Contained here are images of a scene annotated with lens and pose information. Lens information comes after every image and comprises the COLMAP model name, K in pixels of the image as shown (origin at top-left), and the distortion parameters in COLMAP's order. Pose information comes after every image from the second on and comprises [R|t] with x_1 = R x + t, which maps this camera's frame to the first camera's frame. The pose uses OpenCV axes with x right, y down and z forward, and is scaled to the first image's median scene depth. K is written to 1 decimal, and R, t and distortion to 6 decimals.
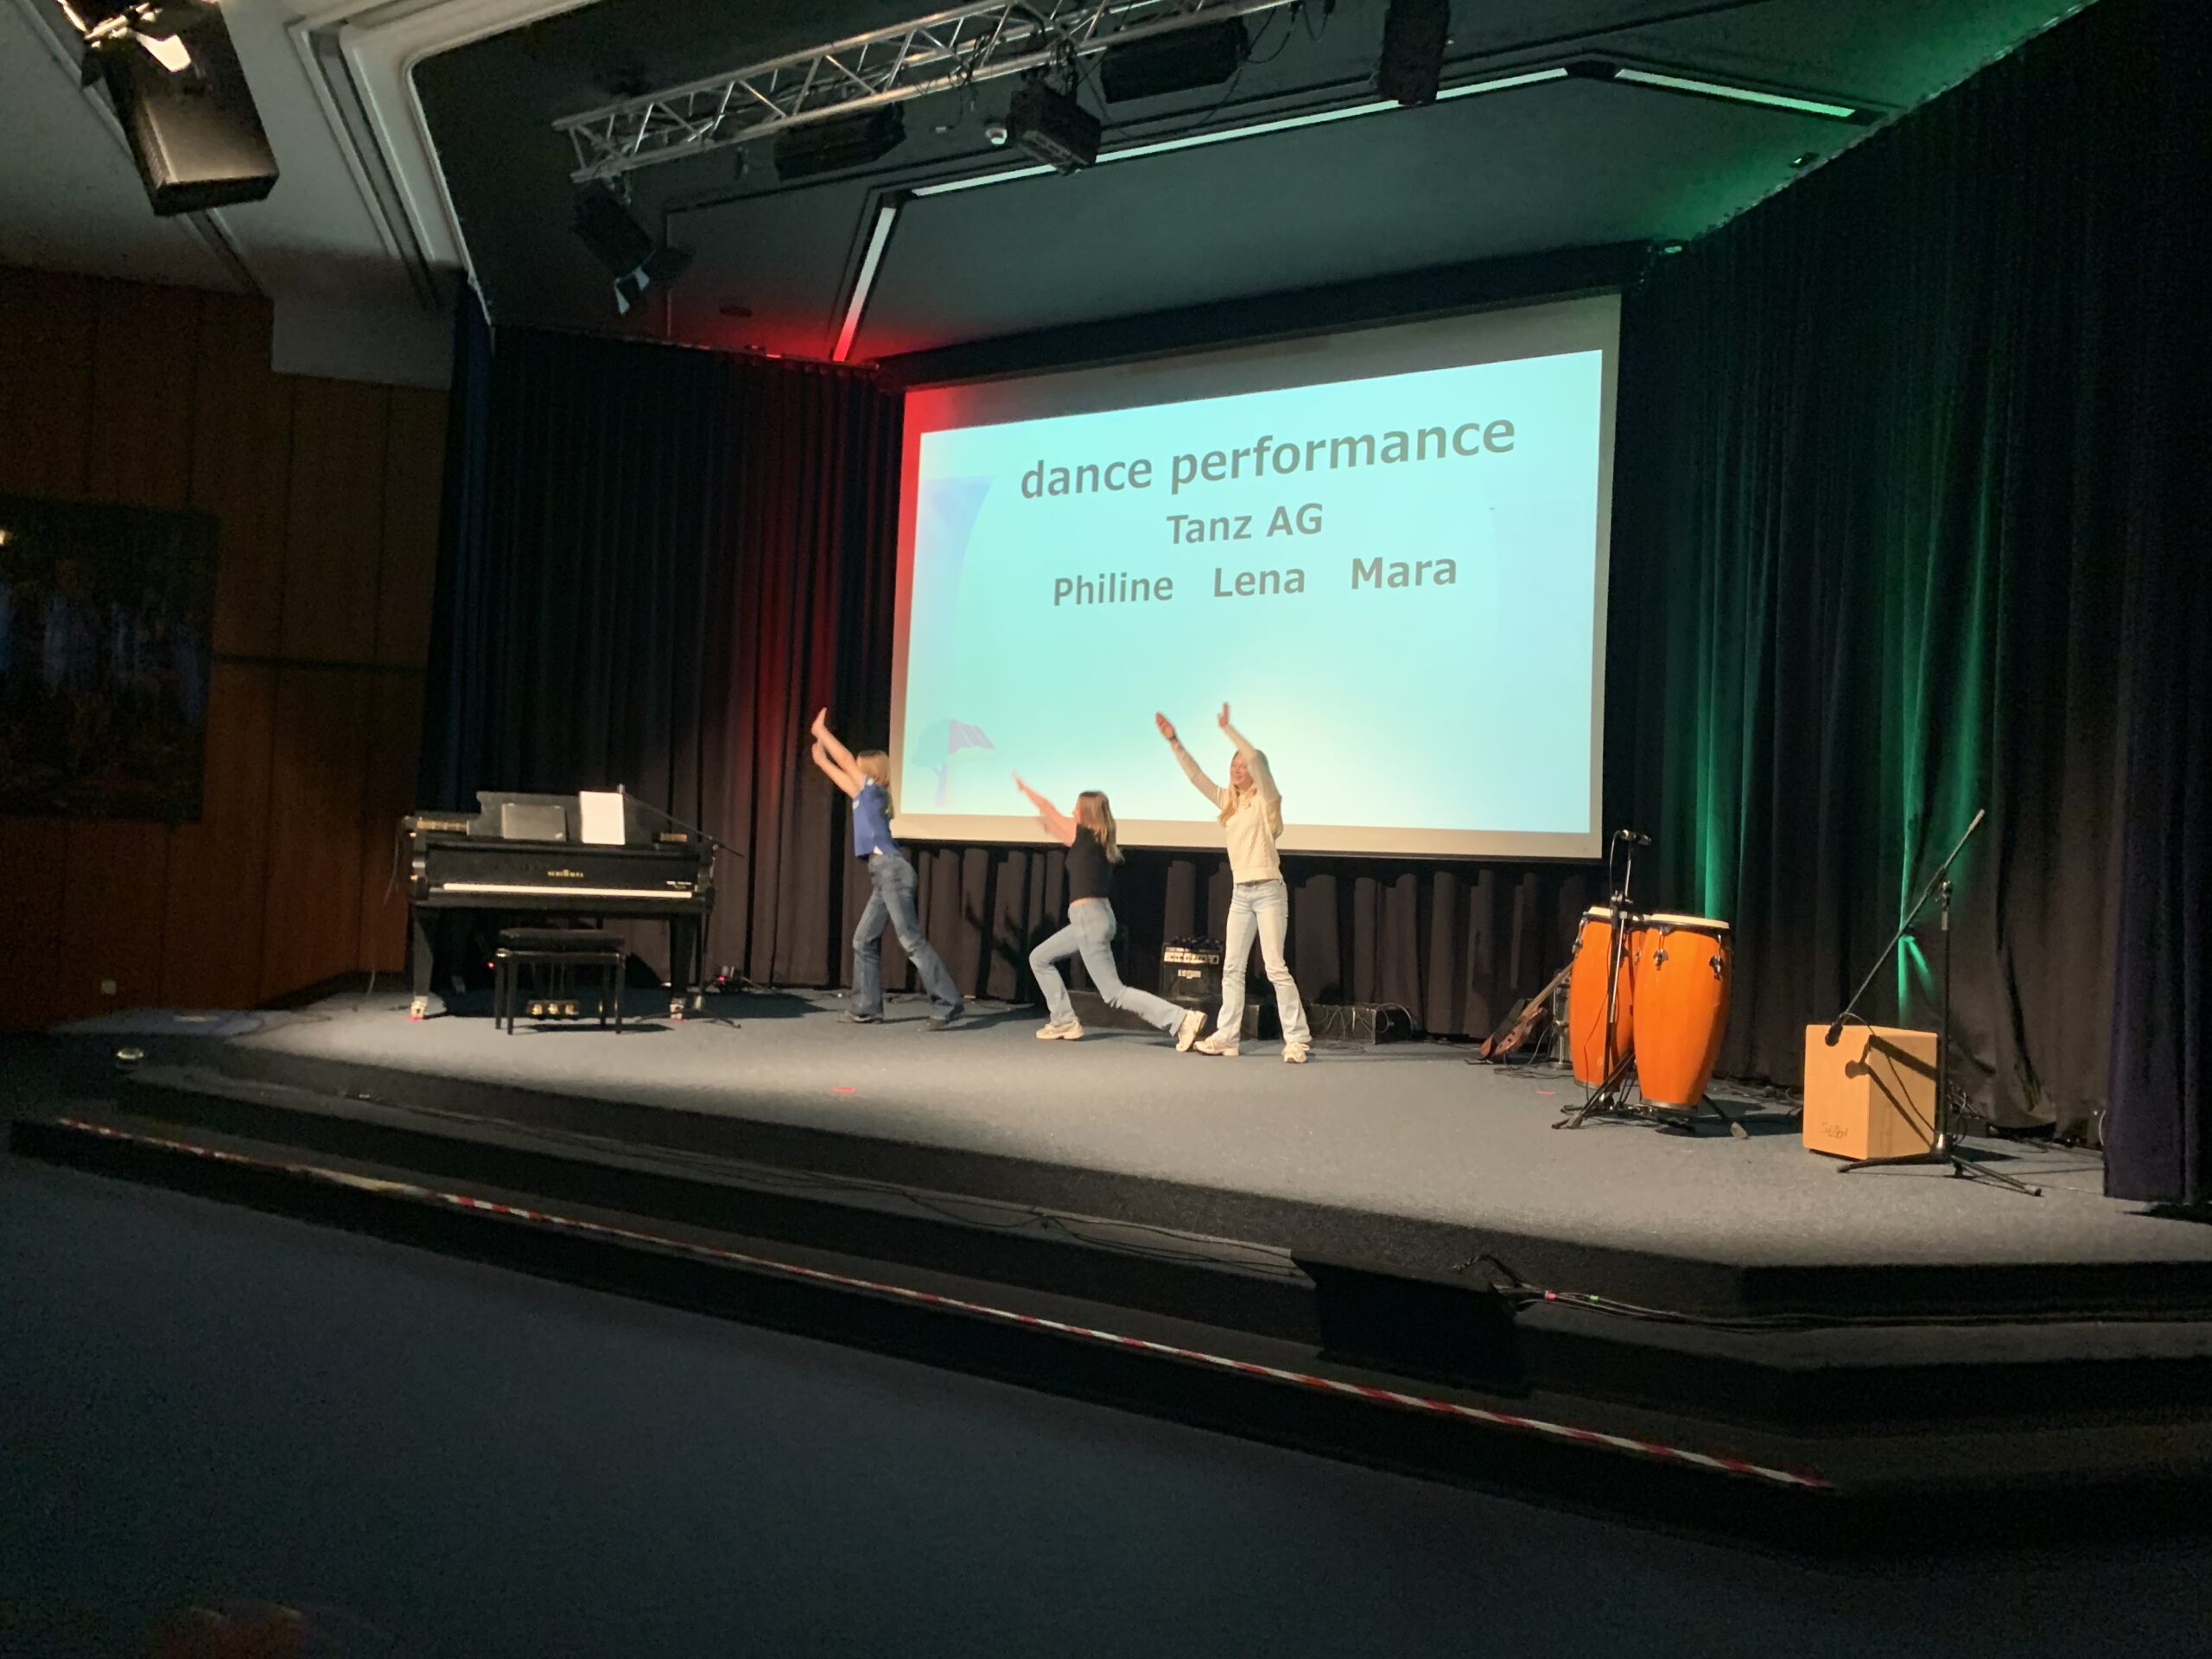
lens RADIAL K [[1703.6, 0, 1091.7], [0, 1703.6, 836.3], [0, 0, 1]] dist [0.004366, -0.005487]
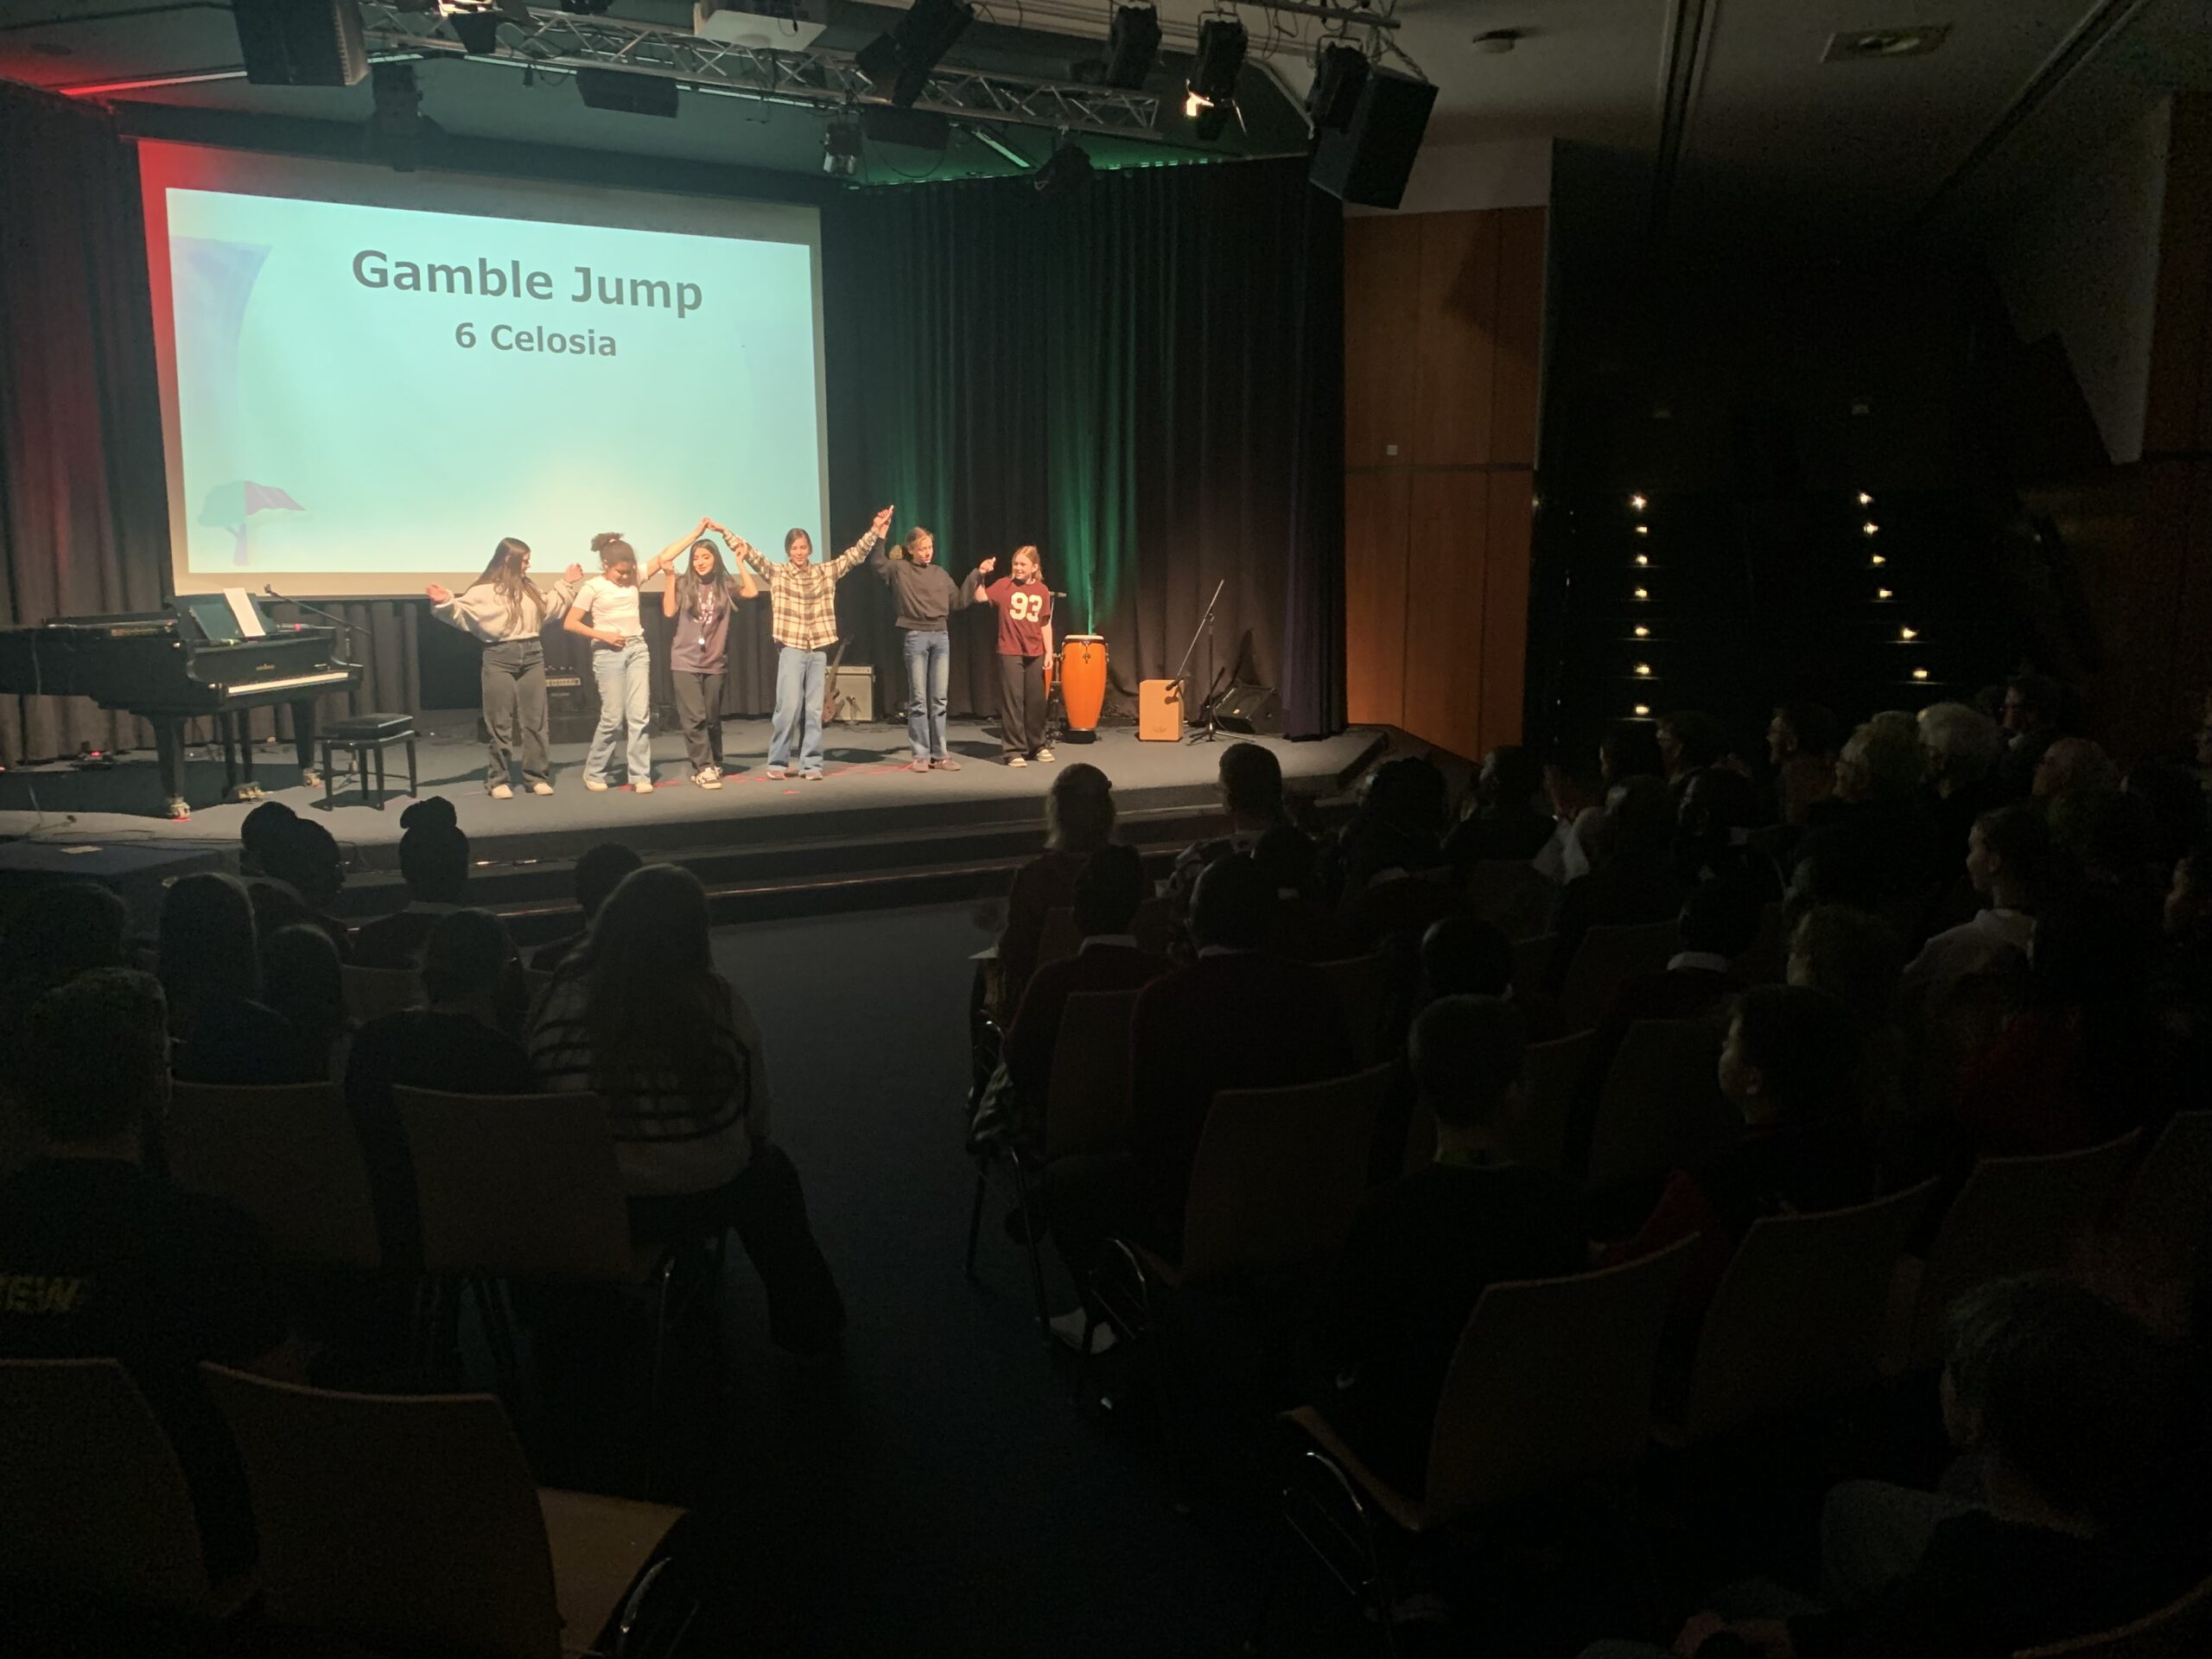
lens RADIAL K [[1705.5, 0, 1100.4], [0, 1705.5, 824.4], [0, 0, 1]] dist [0.004367, -0.004734]
pose [[0.511134, -0.178543, 0.840752, -1.078358], [-0.002599, 0.977861, 0.209240, -0.121711], [-0.859497, -0.109135, 0.499354, -0.020336]]
